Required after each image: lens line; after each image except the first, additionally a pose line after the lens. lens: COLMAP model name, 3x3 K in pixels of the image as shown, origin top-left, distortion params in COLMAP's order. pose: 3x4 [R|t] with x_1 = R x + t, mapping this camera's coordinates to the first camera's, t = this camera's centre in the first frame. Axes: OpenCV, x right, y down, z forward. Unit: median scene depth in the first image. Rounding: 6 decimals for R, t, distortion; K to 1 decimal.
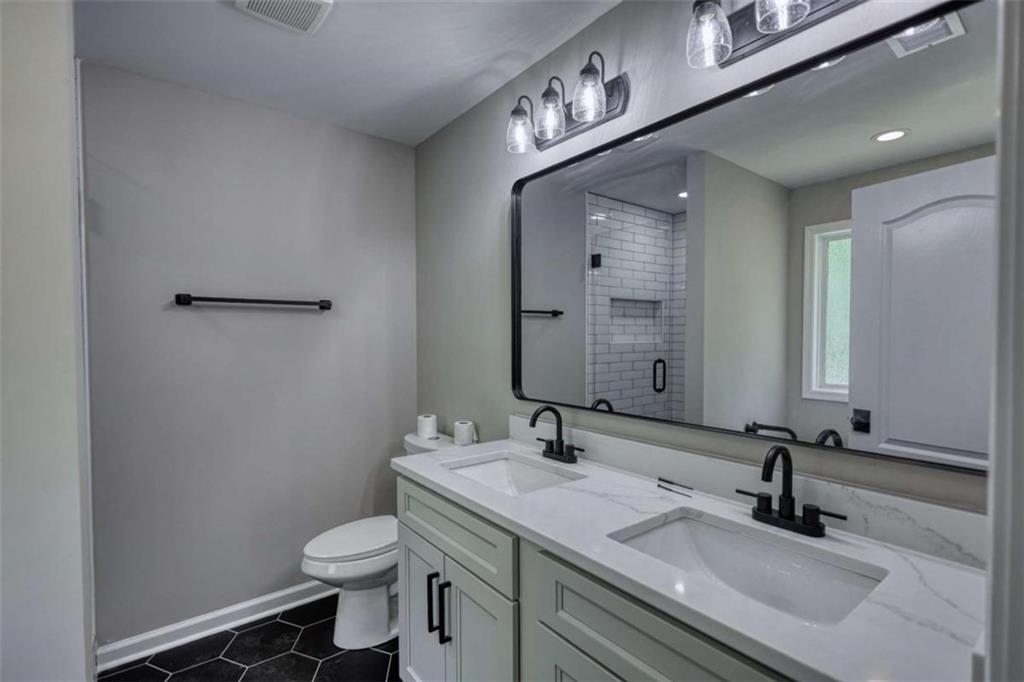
lens RADIAL K [[484.3, 0, 509.8], [0, 484.3, 347.3], [0, 0, 1]] dist [-0.007311, -0.000070]
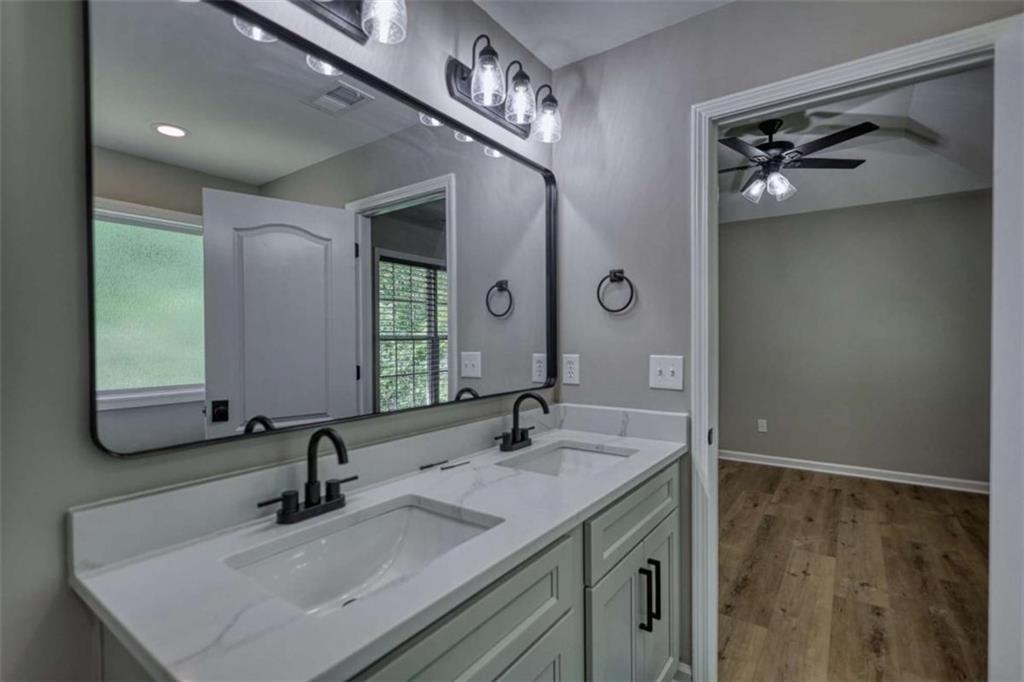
lens RADIAL K [[474.3, 0, 516.3], [0, 474.3, 344.5], [0, 0, 1]] dist [0.002803, -0.000158]
pose [[-0.233974, -0.016807, 0.972098, -0.598891], [0.044685, 0.998608, 0.028021, 0.001168], [-0.971215, 0.049995, -0.232897, 0.915389]]
